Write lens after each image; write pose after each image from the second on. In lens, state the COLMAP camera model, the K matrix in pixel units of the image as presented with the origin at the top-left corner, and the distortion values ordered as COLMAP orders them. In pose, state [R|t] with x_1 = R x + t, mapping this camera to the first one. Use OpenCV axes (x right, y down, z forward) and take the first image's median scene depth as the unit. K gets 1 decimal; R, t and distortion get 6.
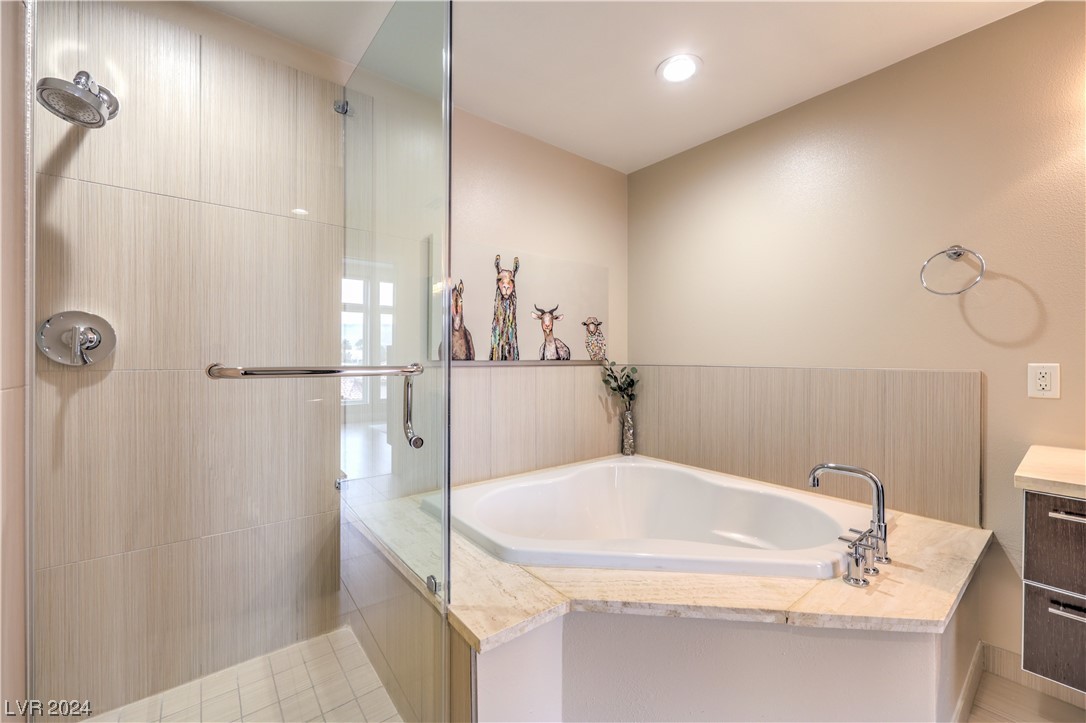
lens RADIAL K [[436.4, 0, 543.0], [0, 436.4, 361.5], [0, 0, 1]] dist [-0.000947, -0.000083]
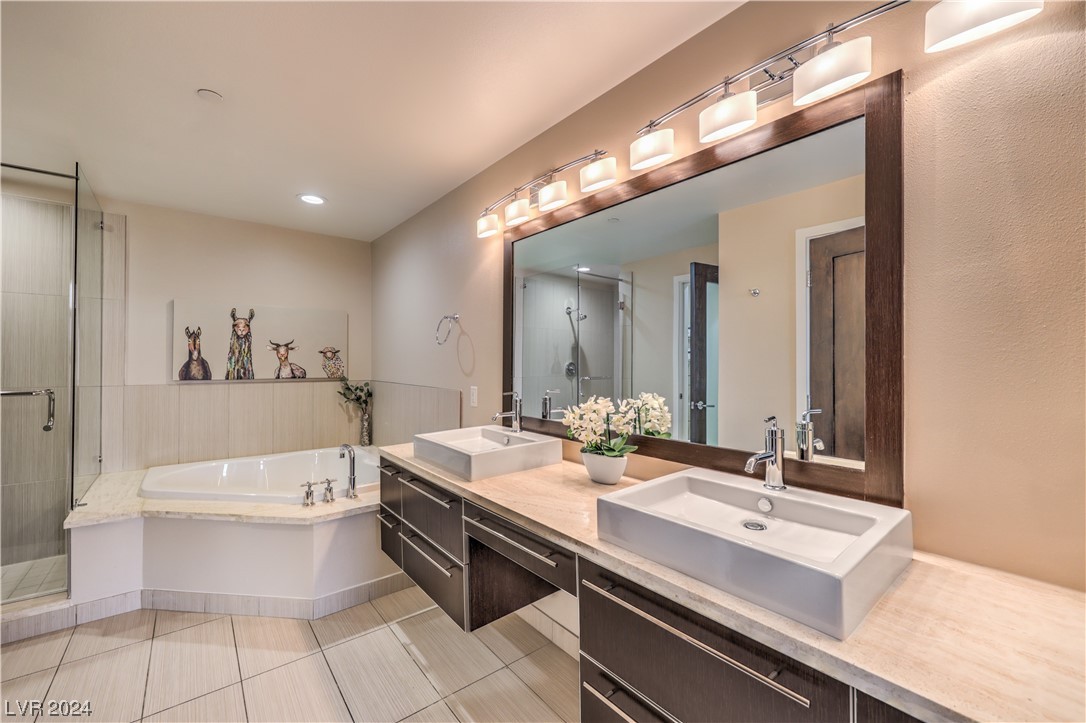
lens RADIAL K [[440.1, 0, 540.5], [0, 440.1, 358.5], [0, 0, 1]] dist [-0.001370, -0.000002]
pose [[0.999981, 0.001793, -0.005971, 0.937152], [-0.001881, 0.999890, -0.014695, -0.053101], [0.005944, 0.014706, 0.999874, -0.483046]]
